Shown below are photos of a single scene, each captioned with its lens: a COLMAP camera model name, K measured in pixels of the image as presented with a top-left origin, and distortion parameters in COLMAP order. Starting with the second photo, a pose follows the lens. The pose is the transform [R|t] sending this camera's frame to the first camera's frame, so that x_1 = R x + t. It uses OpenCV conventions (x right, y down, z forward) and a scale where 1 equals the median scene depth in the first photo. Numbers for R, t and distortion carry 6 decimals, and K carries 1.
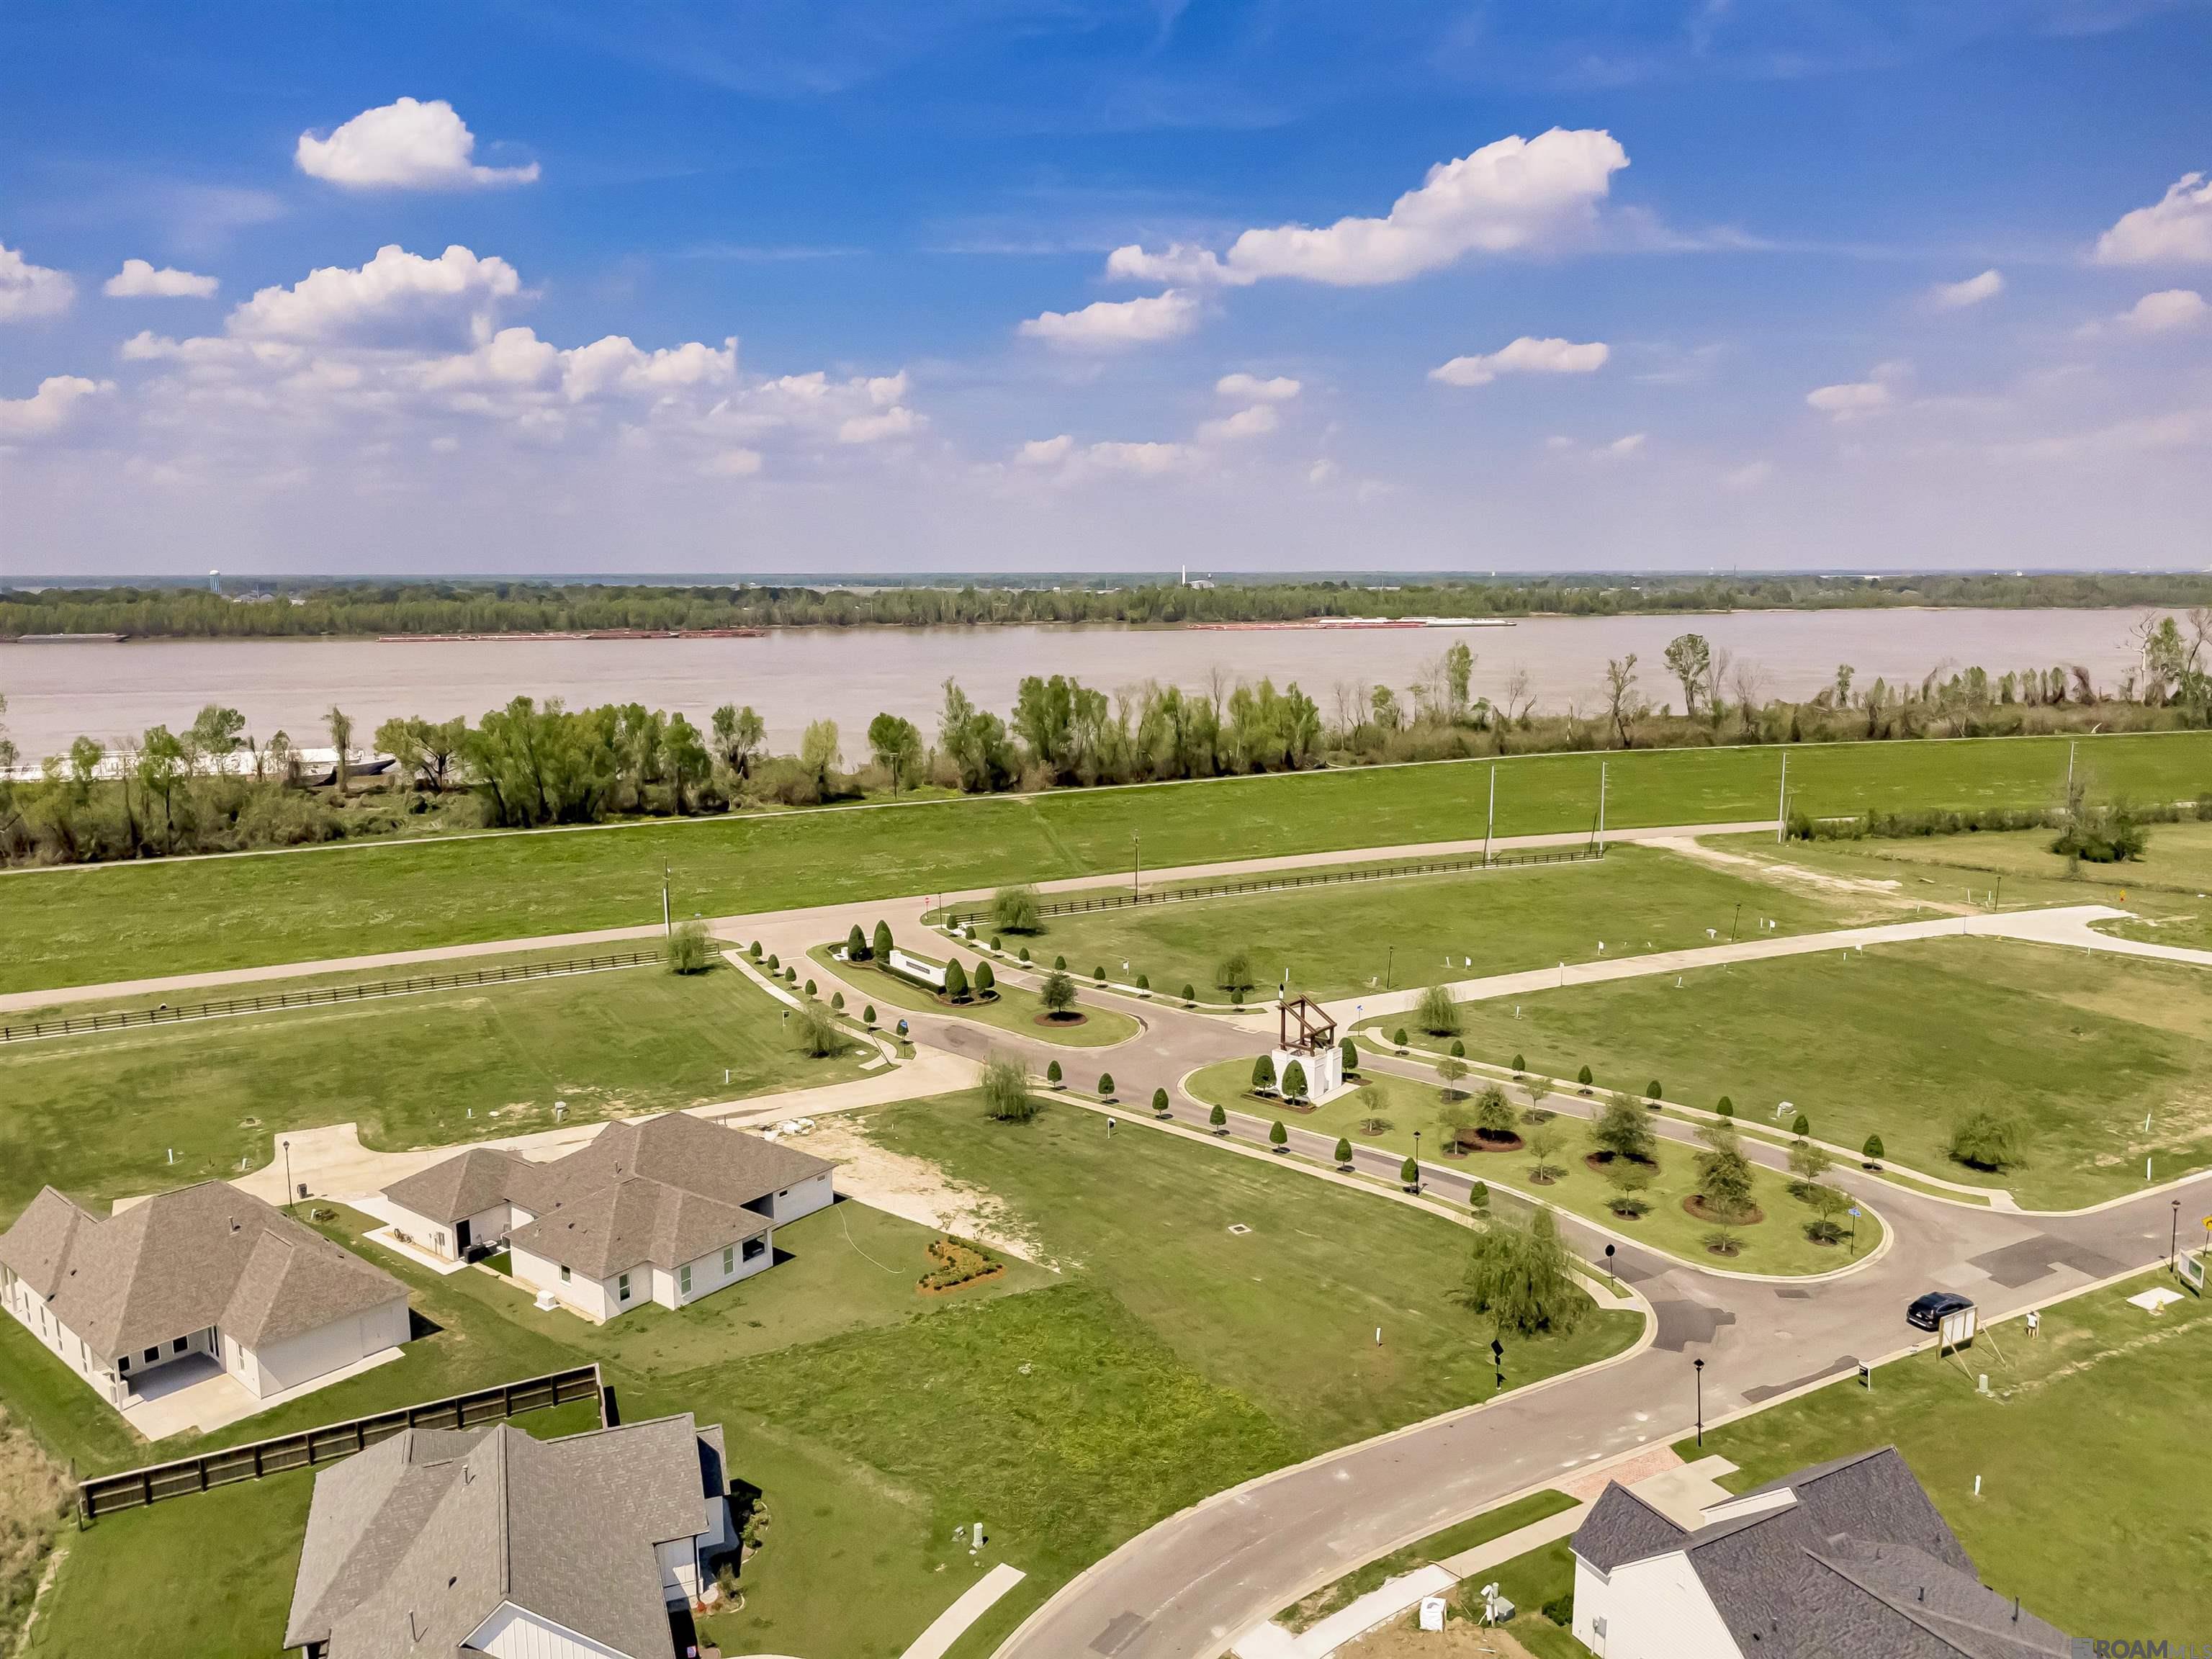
lens RADIAL K [[1558.8, 0, 1105.0], [0, 1558.8, 822.9], [0, 0, 1]] dist [-0.004490, 0.002237]
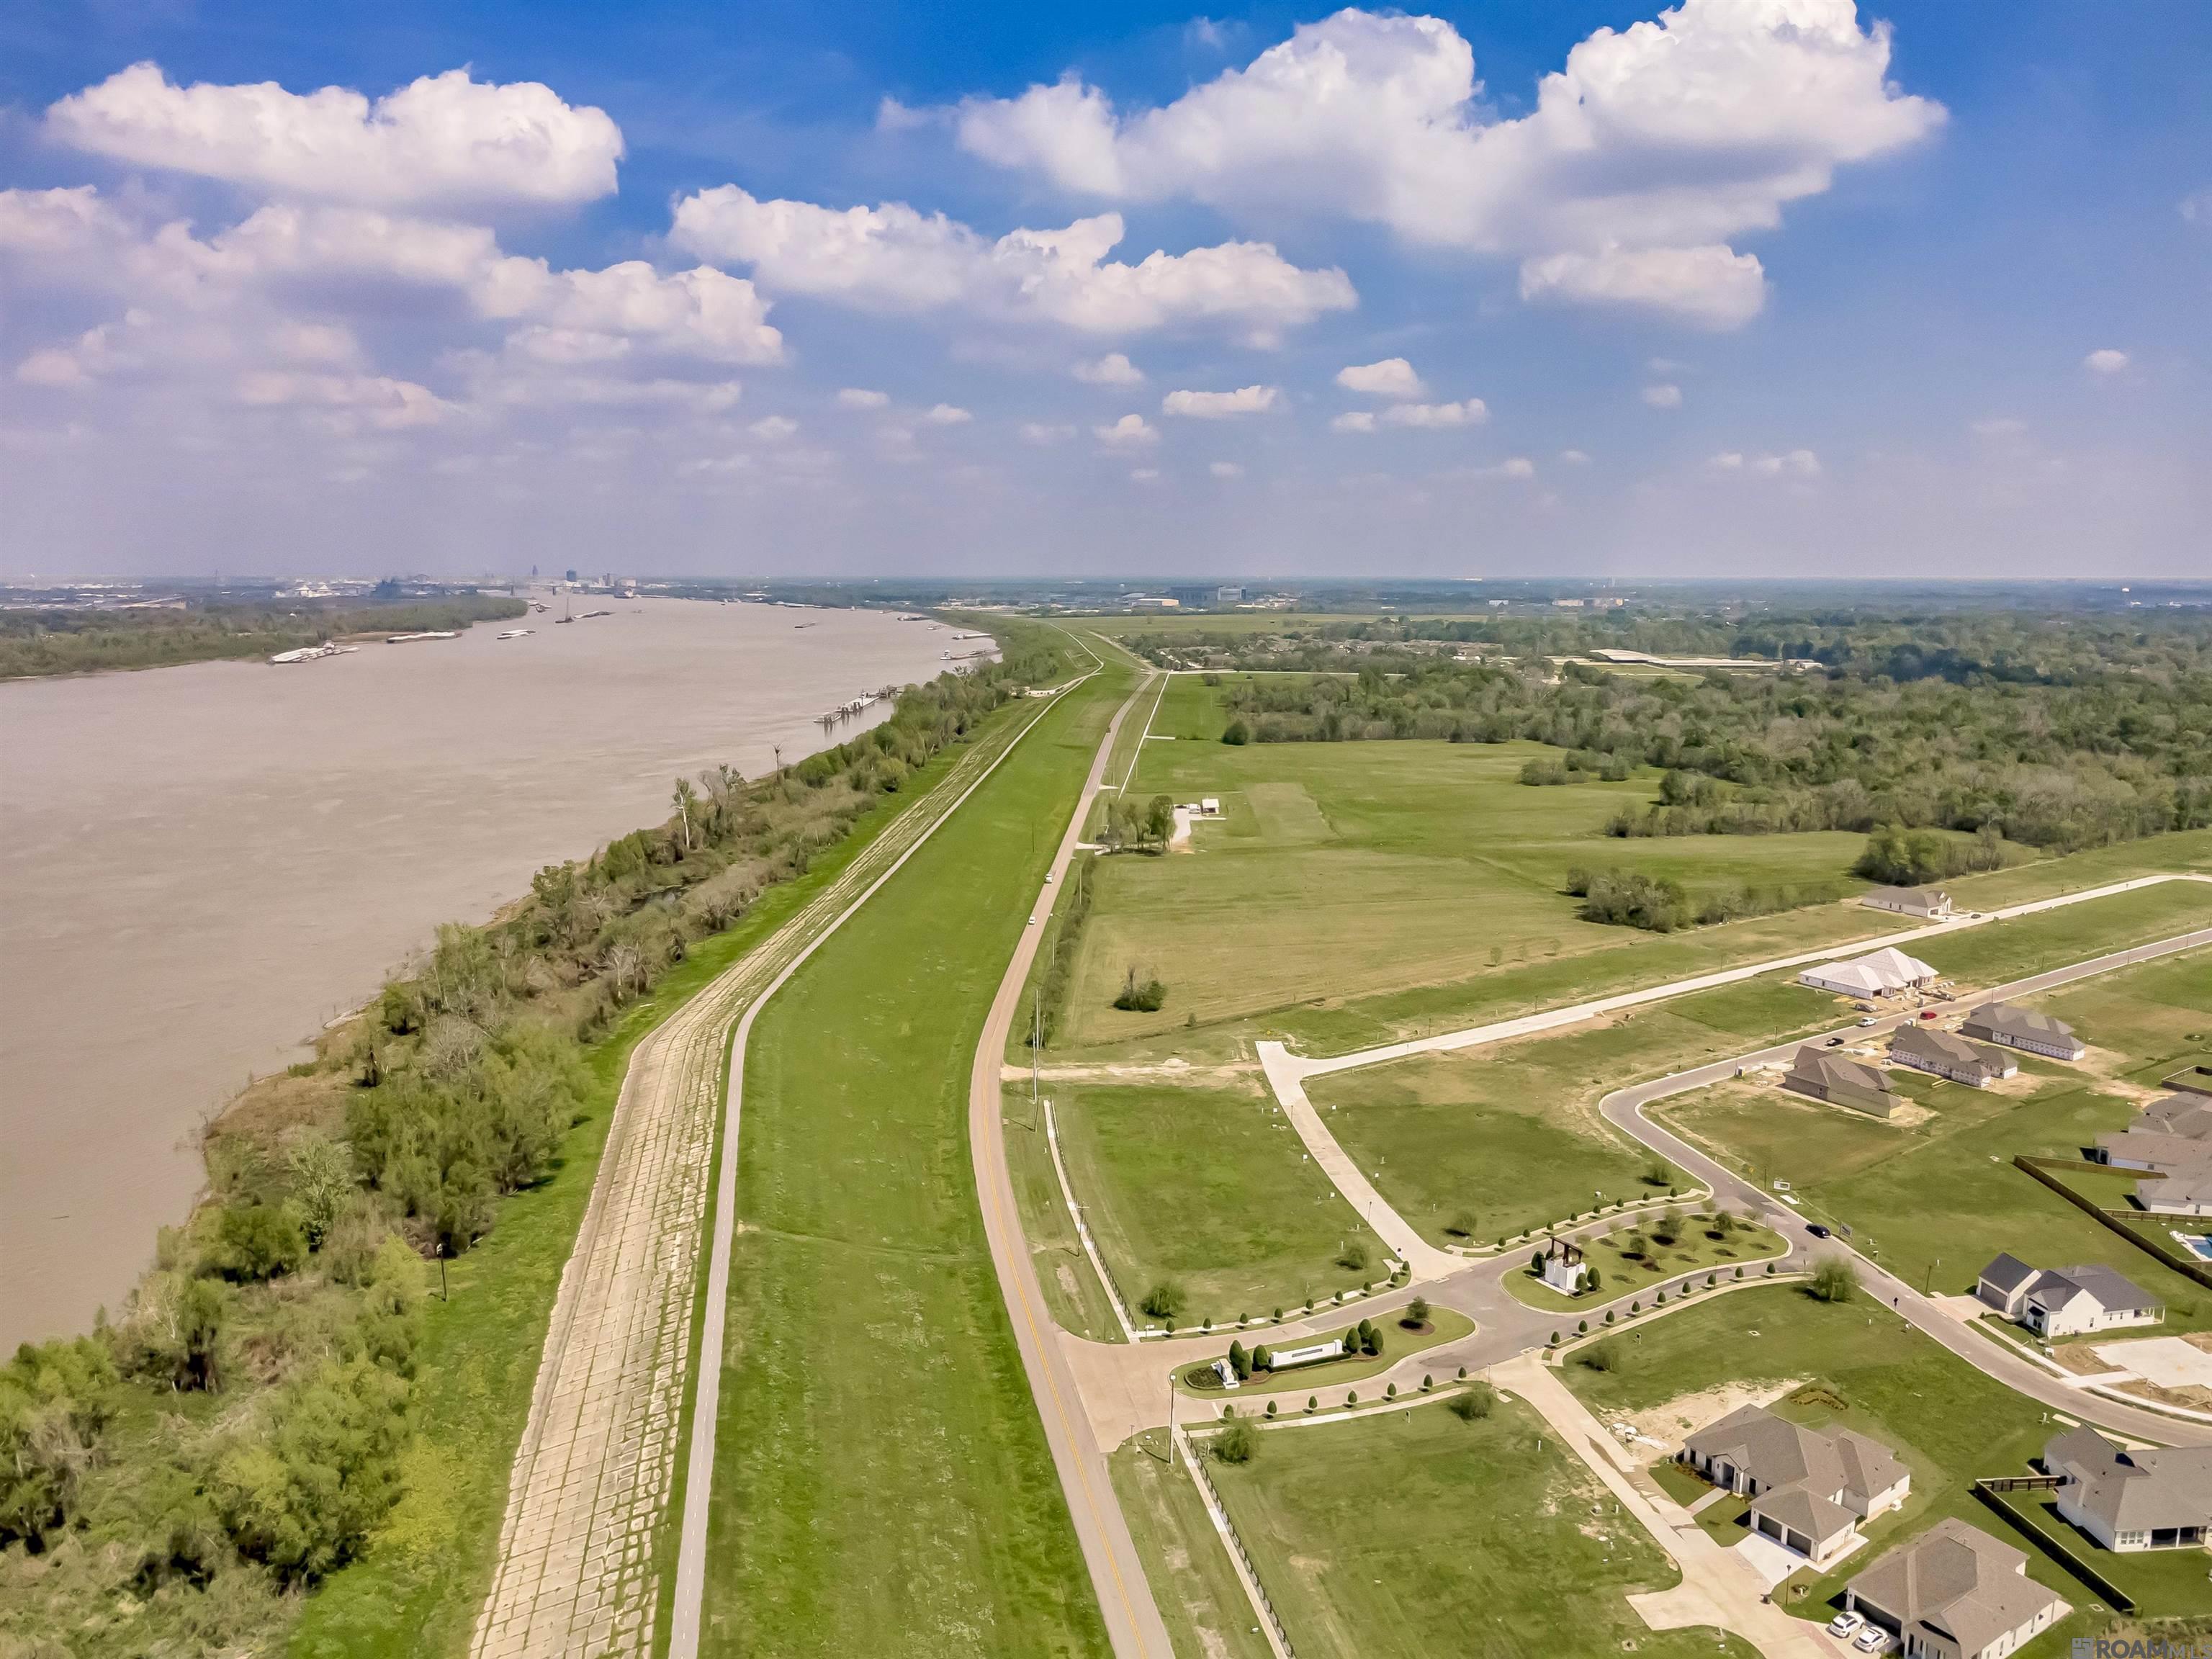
lens RADIAL K [[1558.8, 0, 1105.0], [0, 1558.8, 822.9], [0, 0, 1]] dist [-0.004490, 0.002237]
pose [[0.285195, -0.149493, 0.946740, -0.746366], [0.151749, 0.982346, 0.109403, -0.286742], [-0.946381, 0.112466, 0.302845, 0.391399]]
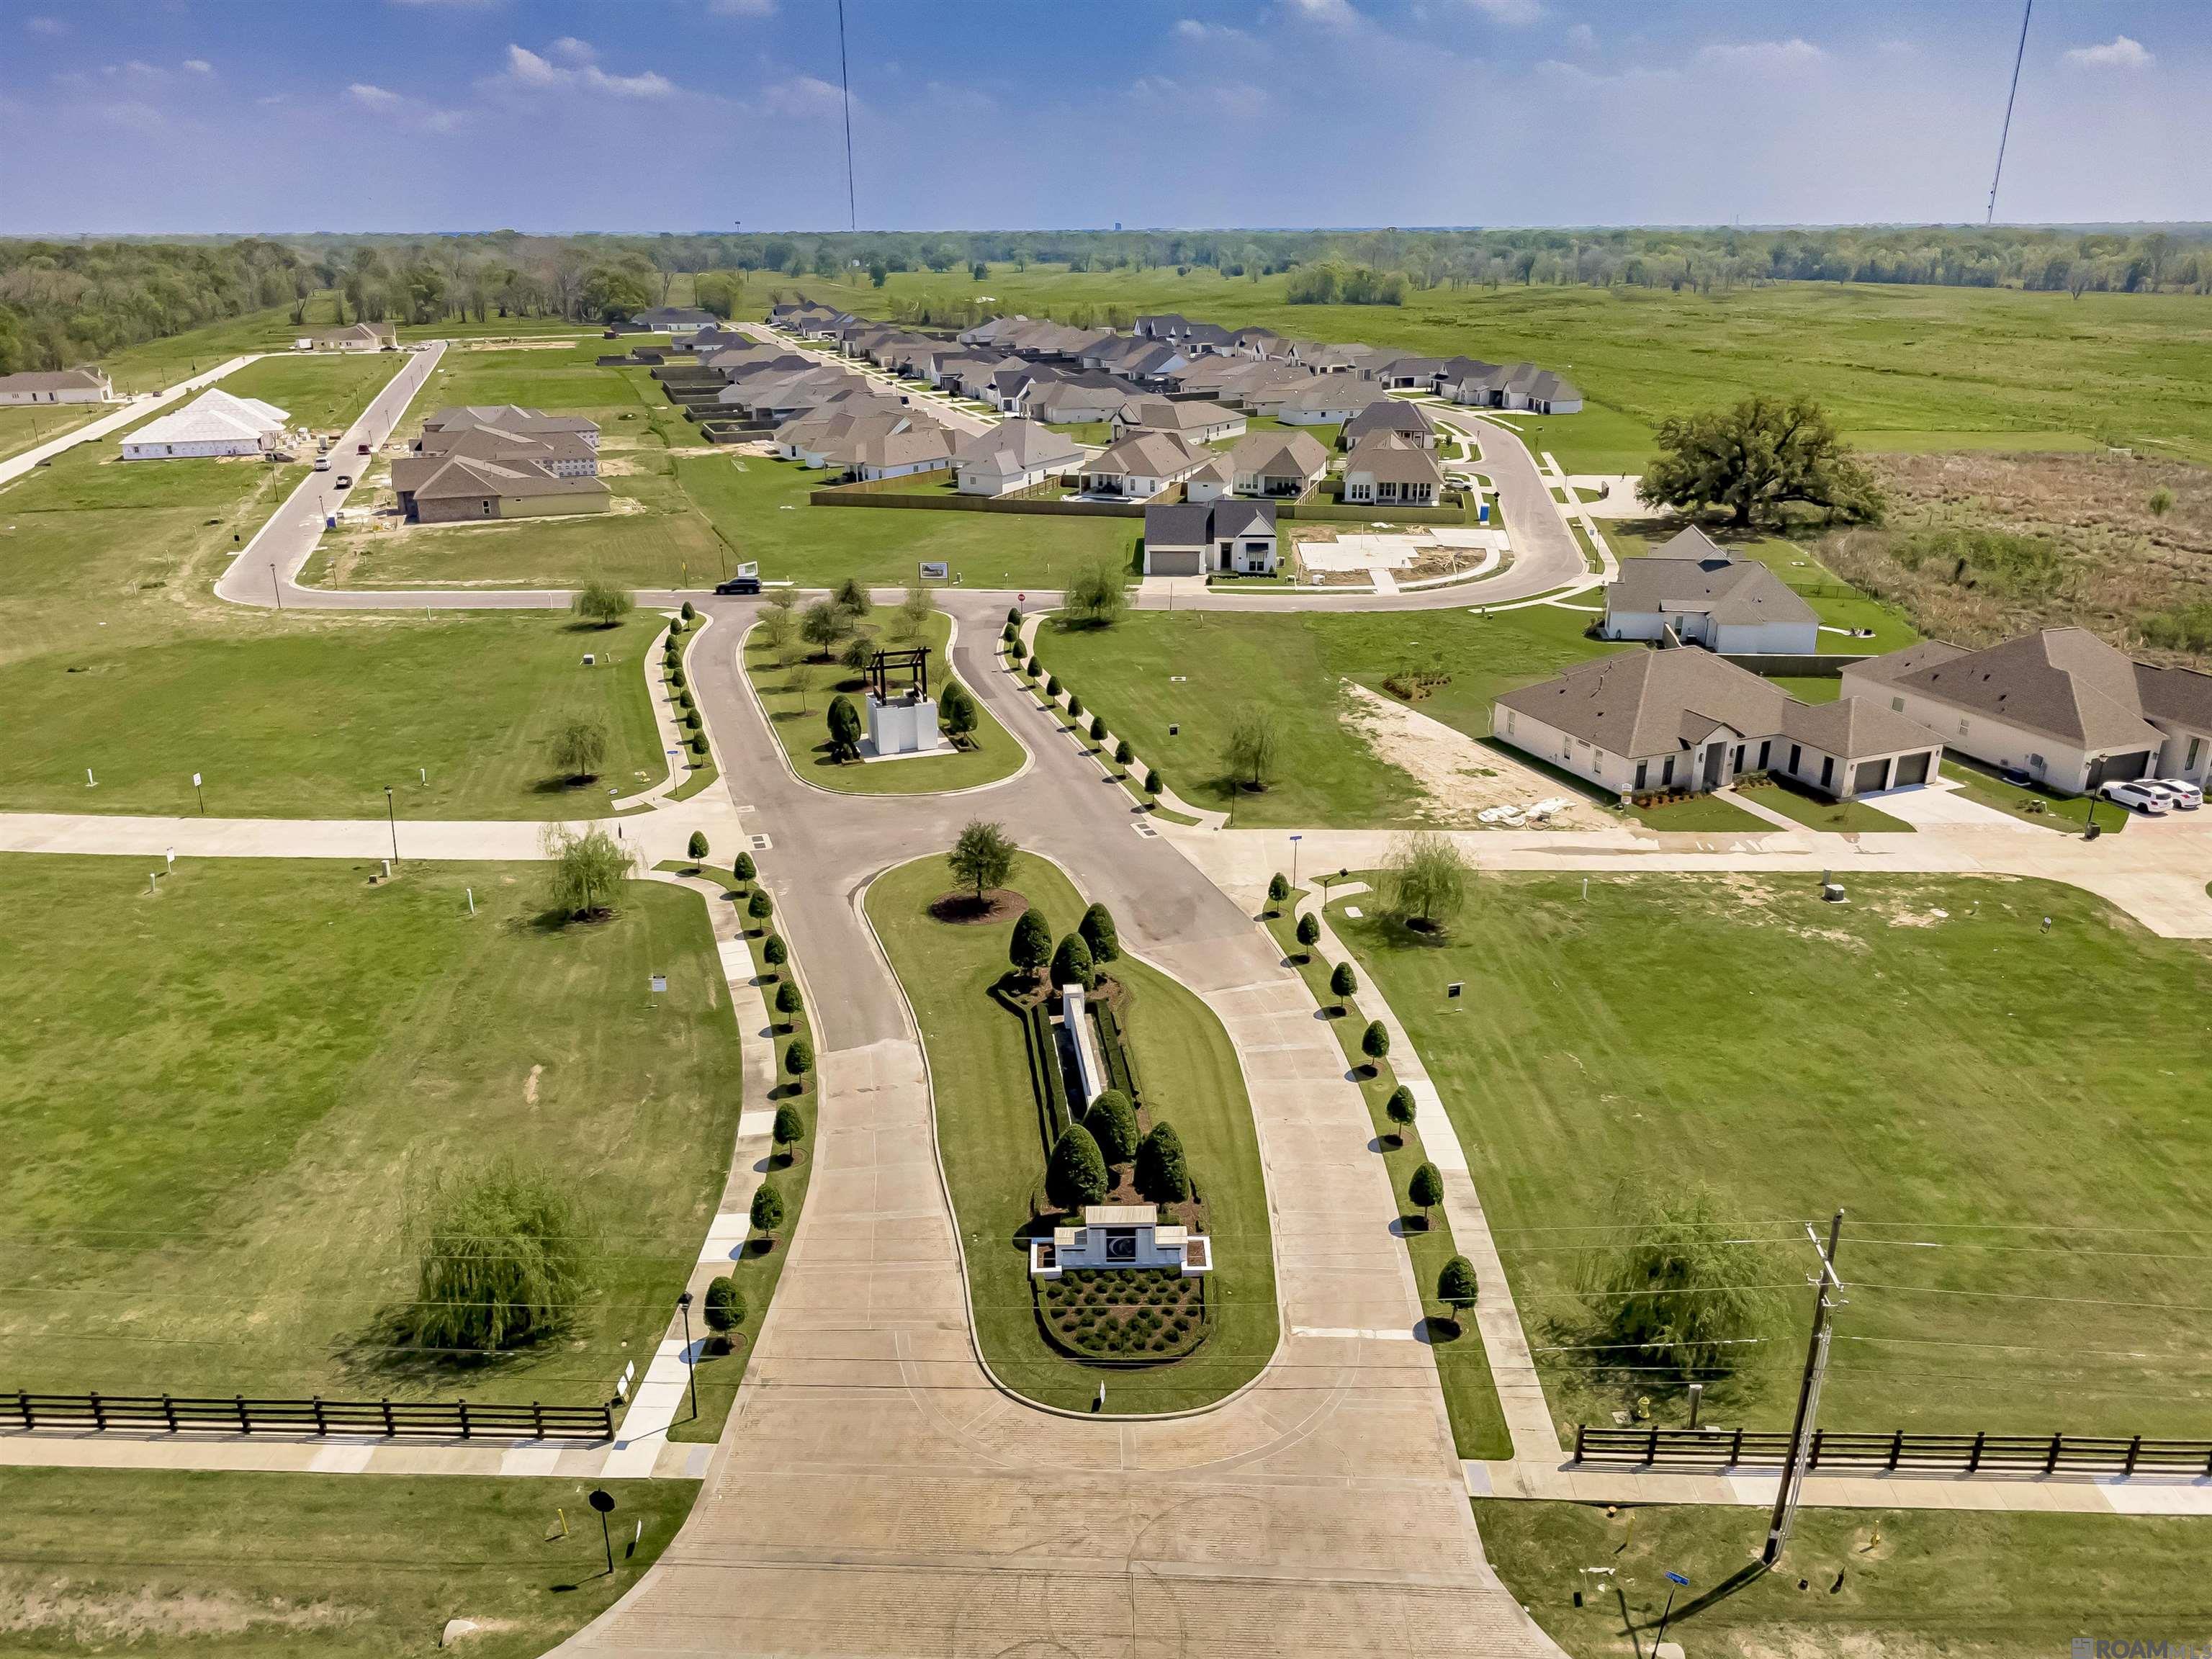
lens RADIAL K [[1564.3, 0, 1105.8], [0, 1564.3, 854.7], [0, 0, 1]] dist [-0.002722, -0.000983]
pose [[-0.861849, -0.180729, 0.473871, -0.166664], [0.089668, 0.865333, 0.493111, -0.082375], [-0.499176, 0.467478, -0.729581, 0.698537]]
